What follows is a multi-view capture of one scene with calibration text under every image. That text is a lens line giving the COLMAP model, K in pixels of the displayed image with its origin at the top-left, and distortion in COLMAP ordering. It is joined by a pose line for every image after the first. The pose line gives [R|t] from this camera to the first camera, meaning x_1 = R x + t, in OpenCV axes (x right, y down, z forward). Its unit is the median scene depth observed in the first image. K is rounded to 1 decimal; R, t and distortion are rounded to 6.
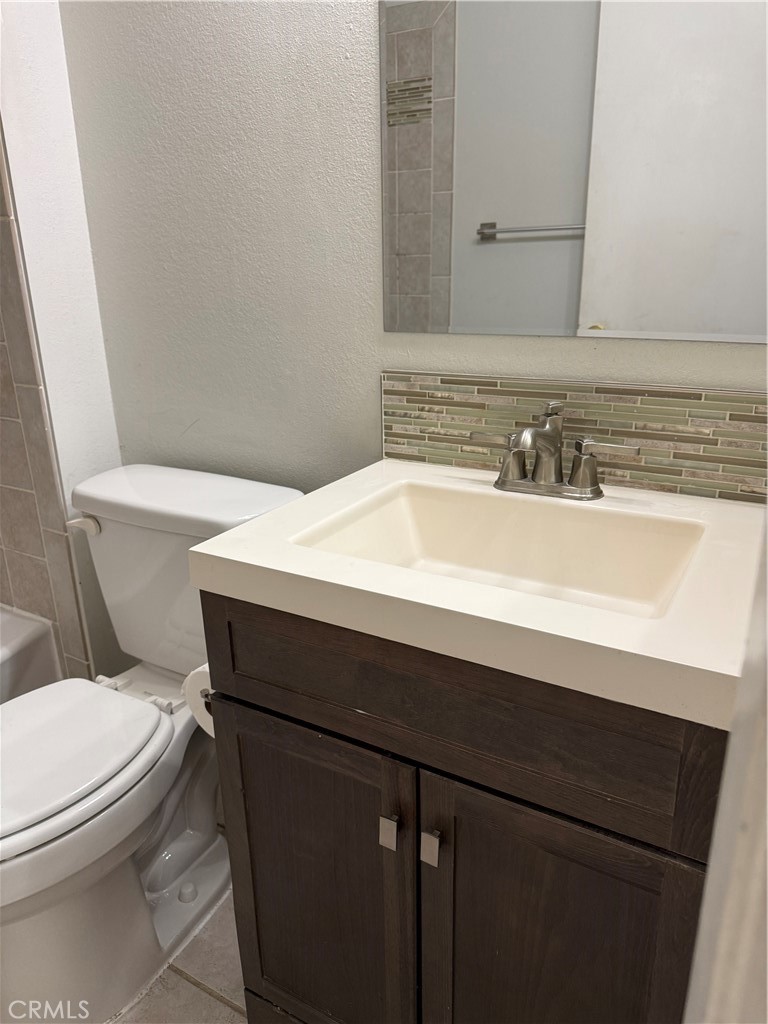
lens RADIAL K [[720.0, 0, 385.6], [0, 720.0, 512.1], [0, 0, 1]] dist [0.023495, -0.040462]
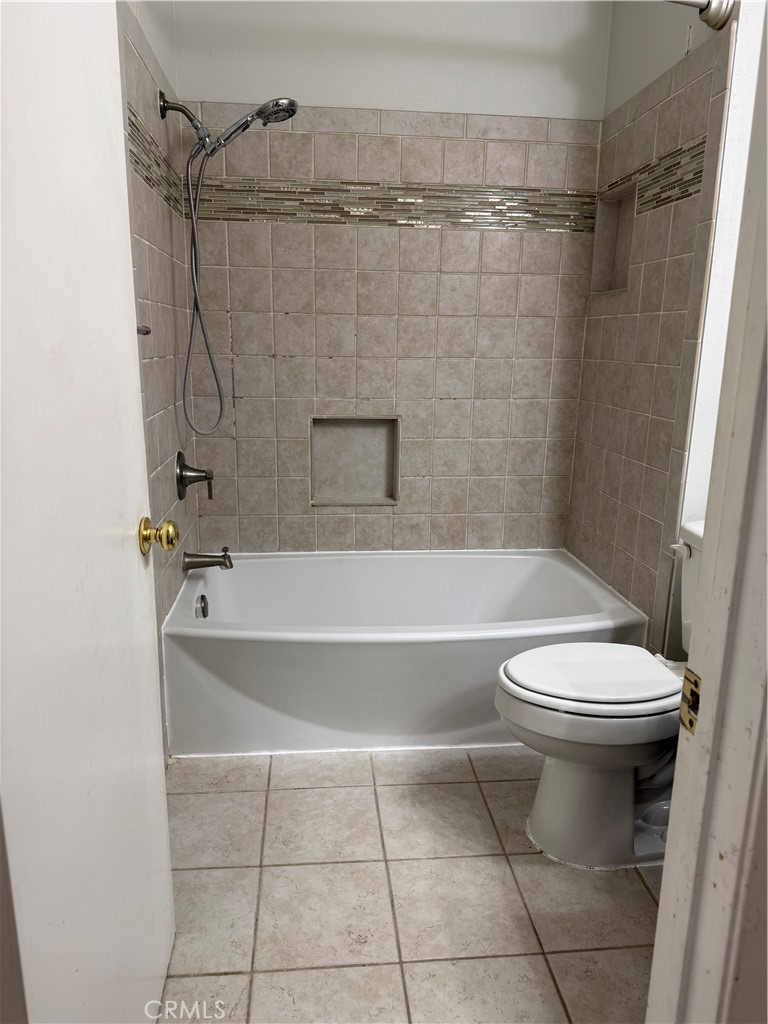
lens RADIAL K [[720.0, 0, 382.9], [0, 720.0, 513.0], [0, 0, 1]] dist [0.023495, -0.040462]
pose [[0.589997, 0.217333, -0.777605, 0.299595], [-0.293363, 0.954973, 0.044320, 0.053397], [0.752225, 0.201972, 0.627188, -0.322040]]
